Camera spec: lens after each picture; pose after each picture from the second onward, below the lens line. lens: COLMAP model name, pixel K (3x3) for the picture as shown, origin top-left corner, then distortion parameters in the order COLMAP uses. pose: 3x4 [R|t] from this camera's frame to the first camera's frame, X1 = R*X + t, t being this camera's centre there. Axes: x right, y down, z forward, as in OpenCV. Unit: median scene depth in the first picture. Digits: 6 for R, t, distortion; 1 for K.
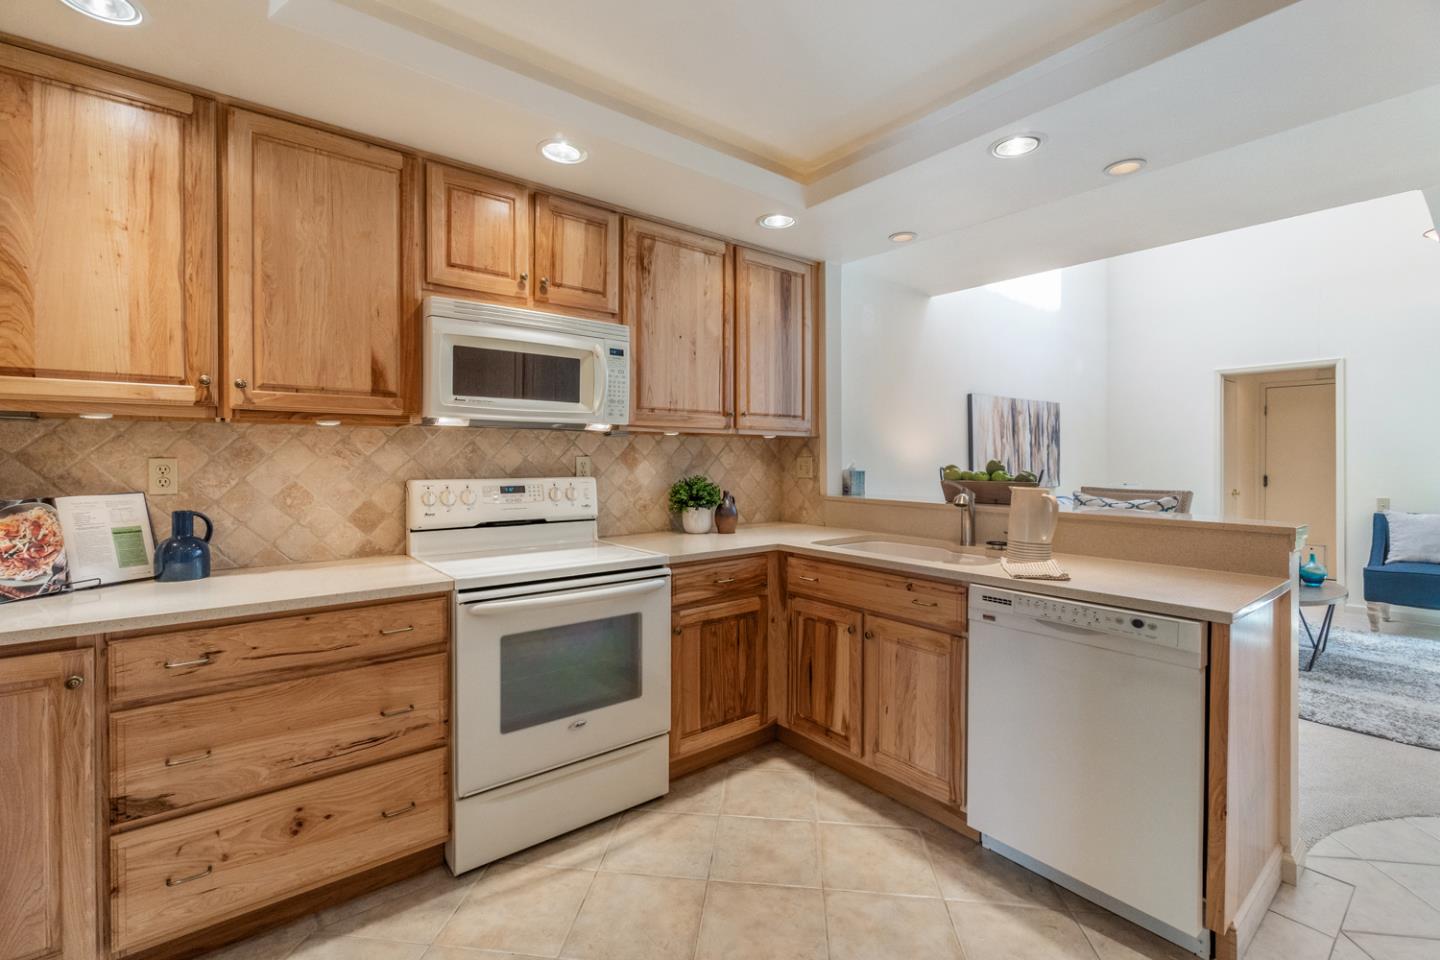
lens RADIAL K [[624.0, 0, 717.7], [0, 624.0, 464.9], [0, 0, 1]] dist [-0.000193, 0.000008]
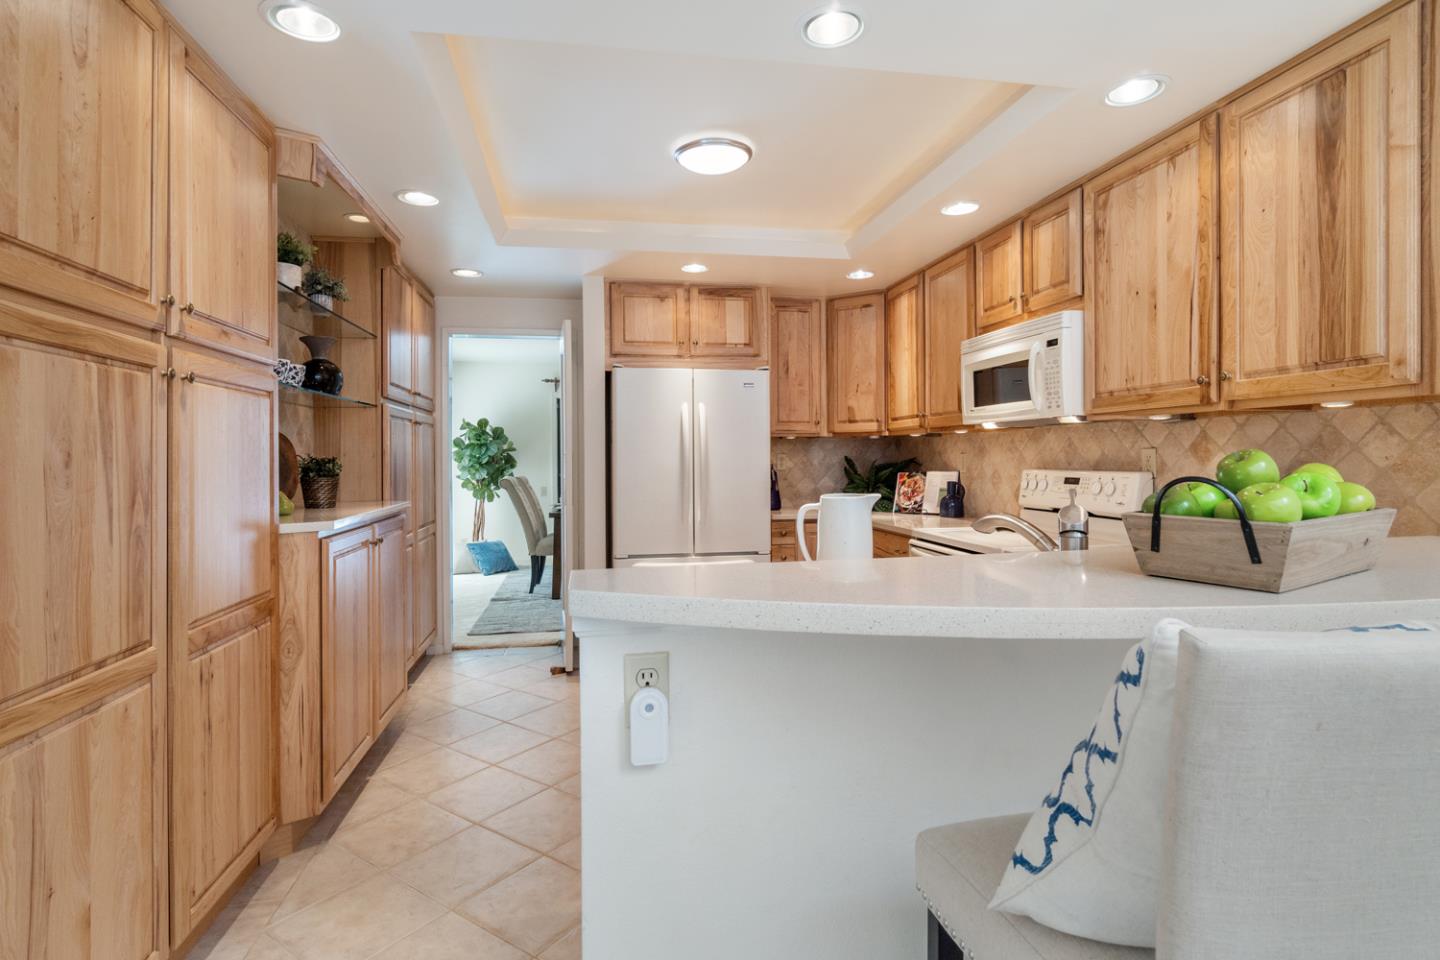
lens RADIAL K [[714.4, 0, 702.9], [0, 714.4, 456.9], [0, 0, 1]] dist [-0.000019, 0.000590]
pose [[-0.480527, 0.004175, -0.876970, 0.949765], [0.001648, 0.999991, 0.003857, -0.007067], [0.876979, 0.000408, -0.480529, 0.932416]]
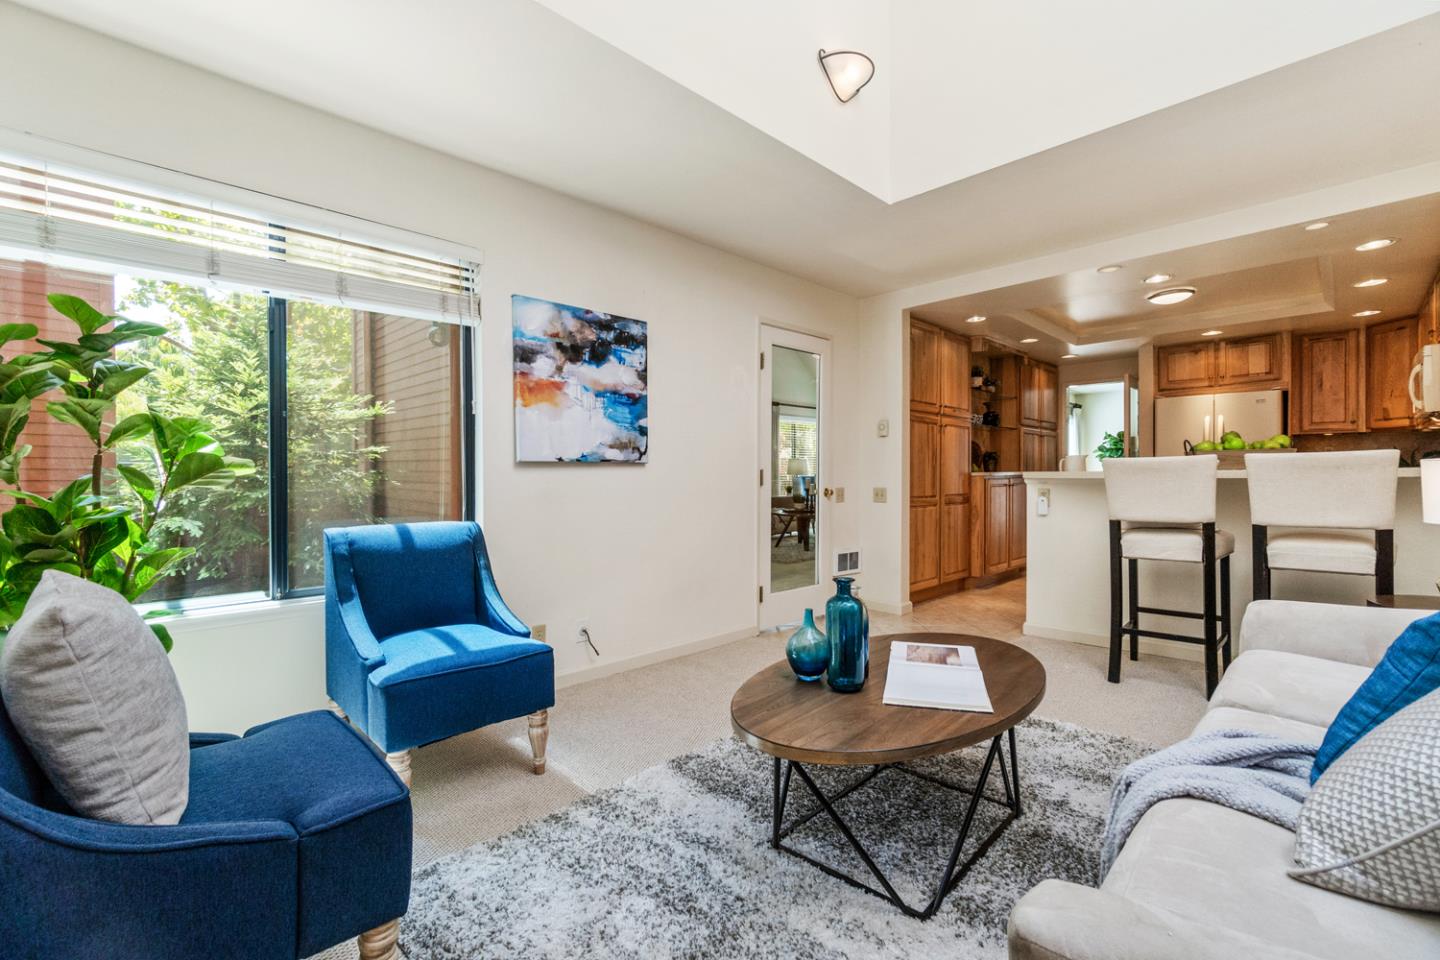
lens RADIAL K [[624.1, 0, 720.0], [0, 624.1, 480.0], [0, 0, 1]] dist [-0.000191, 0.000070]
pose [[-0.993870, 0.007277, -0.110318, 1.524799], [0.005420, 0.999839, 0.017122, 0.056378], [0.110425, 0.016419, -0.993749, 2.082377]]
